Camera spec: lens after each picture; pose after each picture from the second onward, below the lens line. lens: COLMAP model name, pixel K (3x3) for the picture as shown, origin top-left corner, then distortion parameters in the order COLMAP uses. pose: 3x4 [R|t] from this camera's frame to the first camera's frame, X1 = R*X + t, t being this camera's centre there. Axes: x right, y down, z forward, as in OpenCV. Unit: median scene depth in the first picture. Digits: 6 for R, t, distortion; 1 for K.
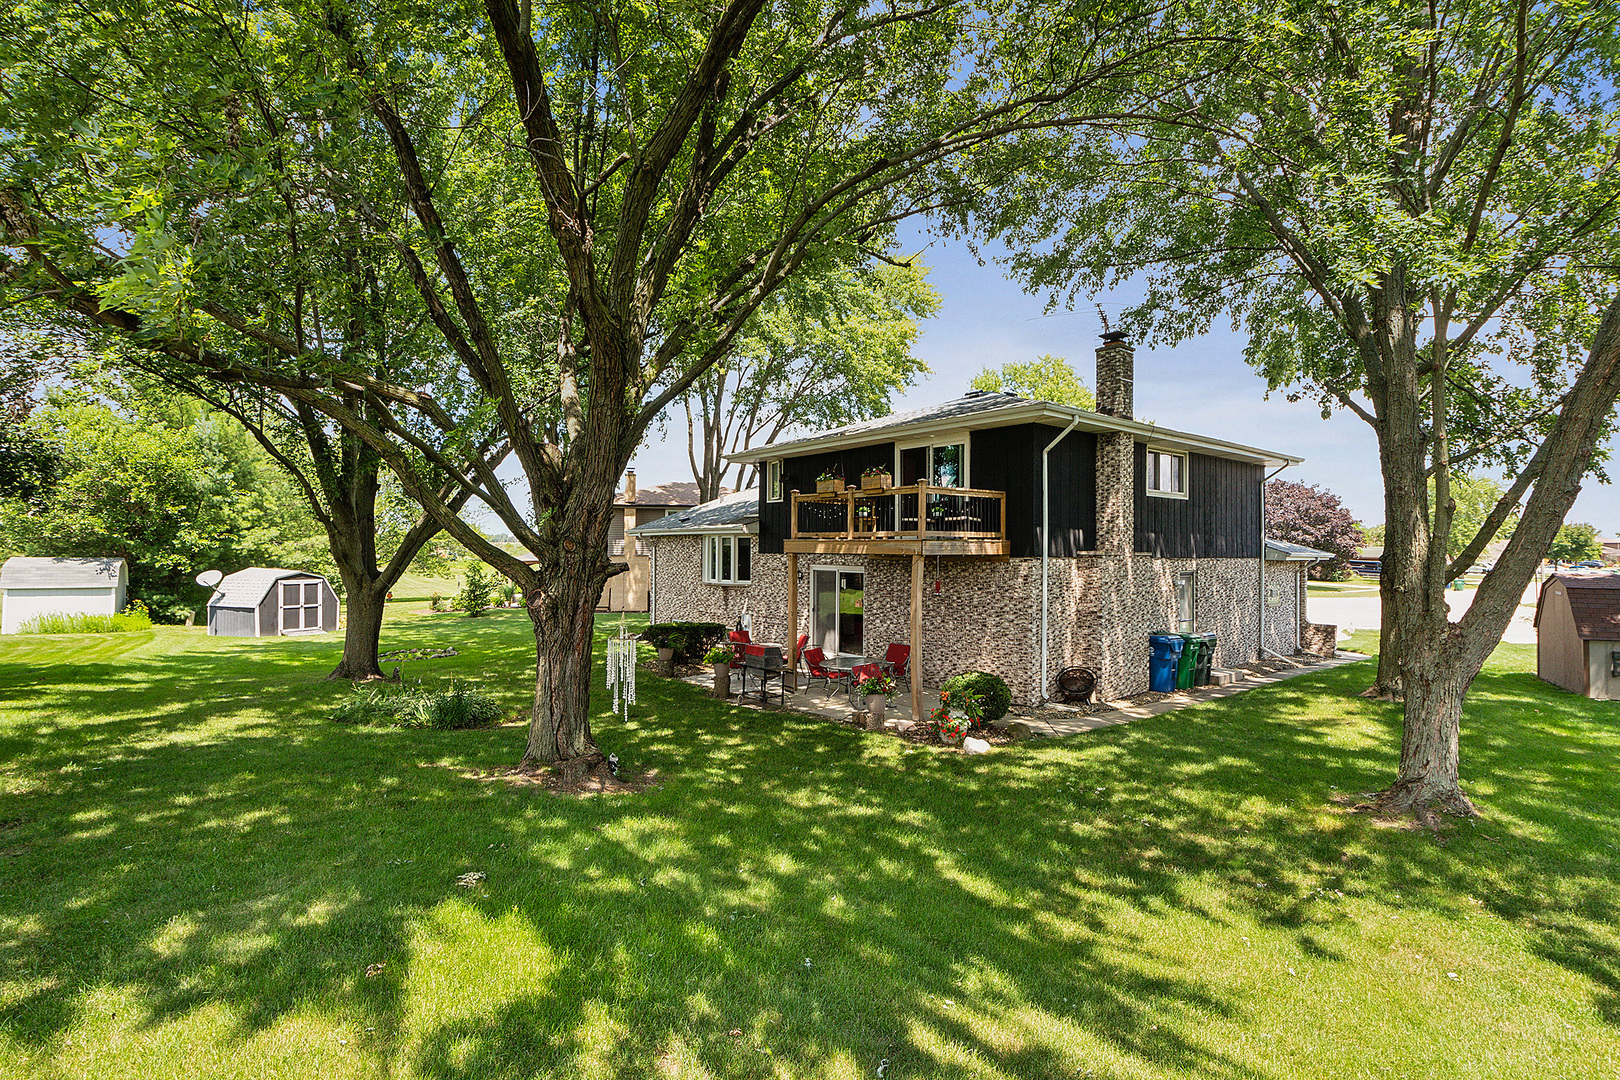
lens RADIAL K [[772.9, 0, 809.7], [0, 772.9, 545.6], [0, 0, 1]] dist [0.011591, -0.003069]
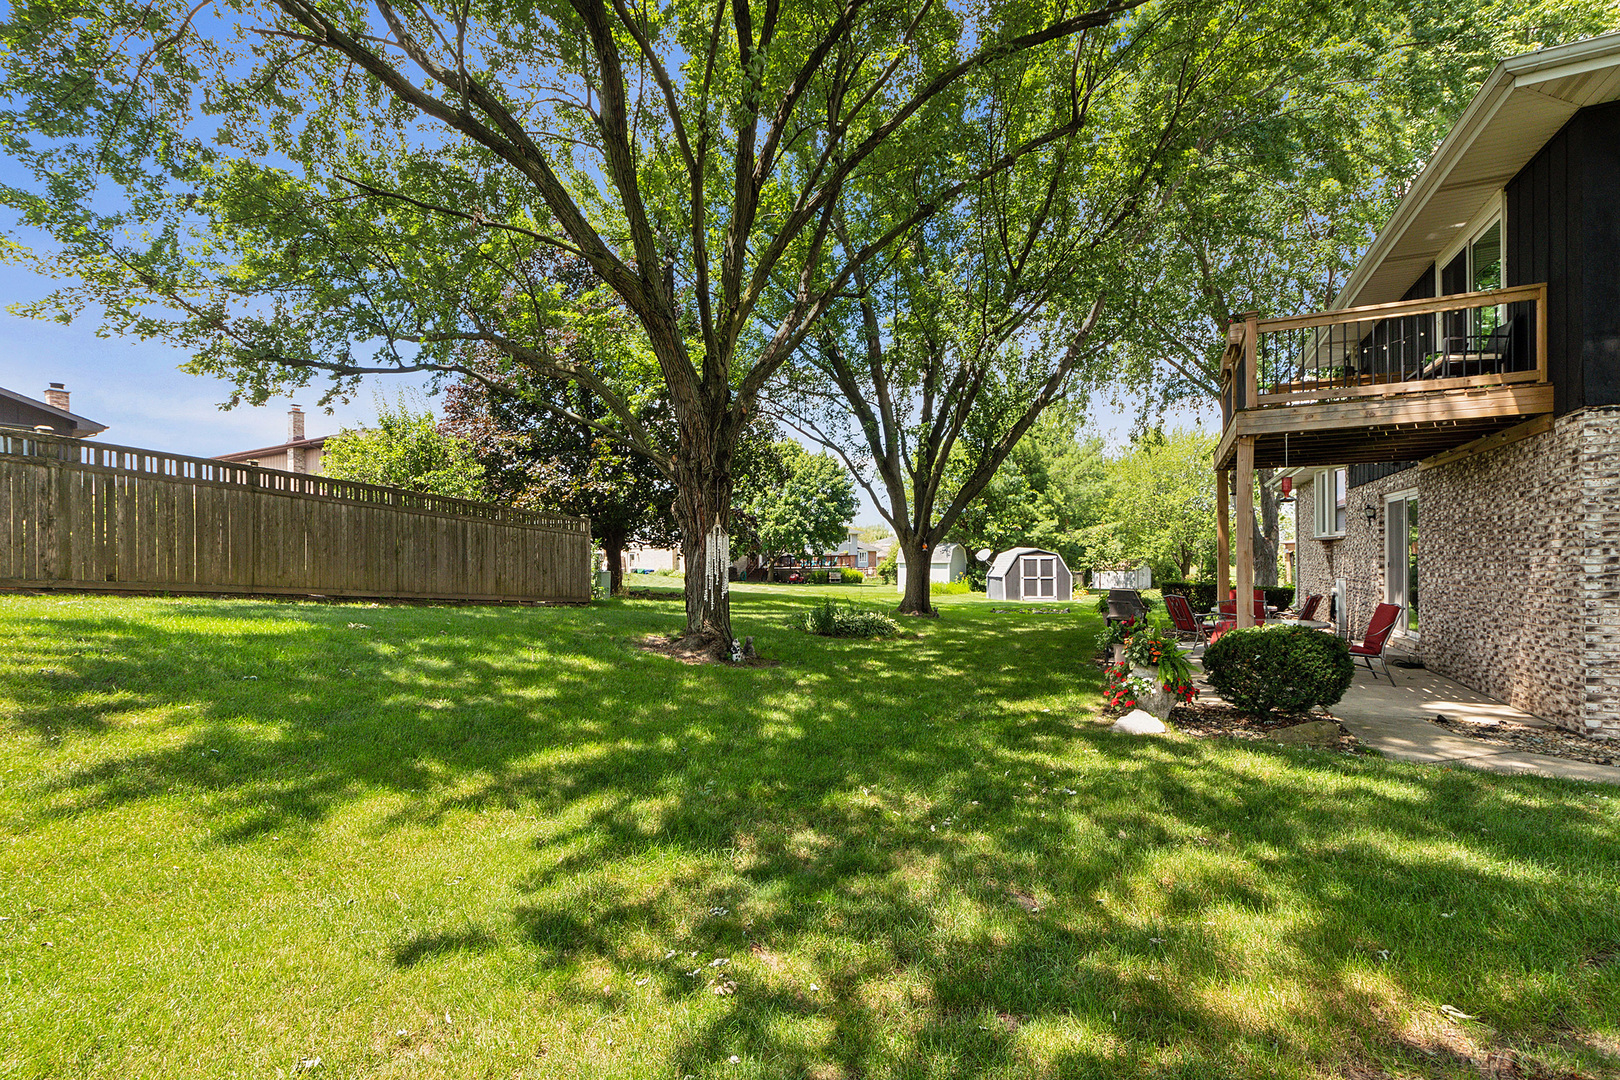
lens RADIAL K [[726.0, 0, 807.1], [0, 726.0, 553.4], [0, 0, 1]] dist [0.007814, -0.002177]
pose [[0.378692, -0.022541, -0.925248, 0.357724], [0.017995, 0.999694, -0.016989, 0.069573], [0.925348, -0.010216, 0.378981, 0.297305]]
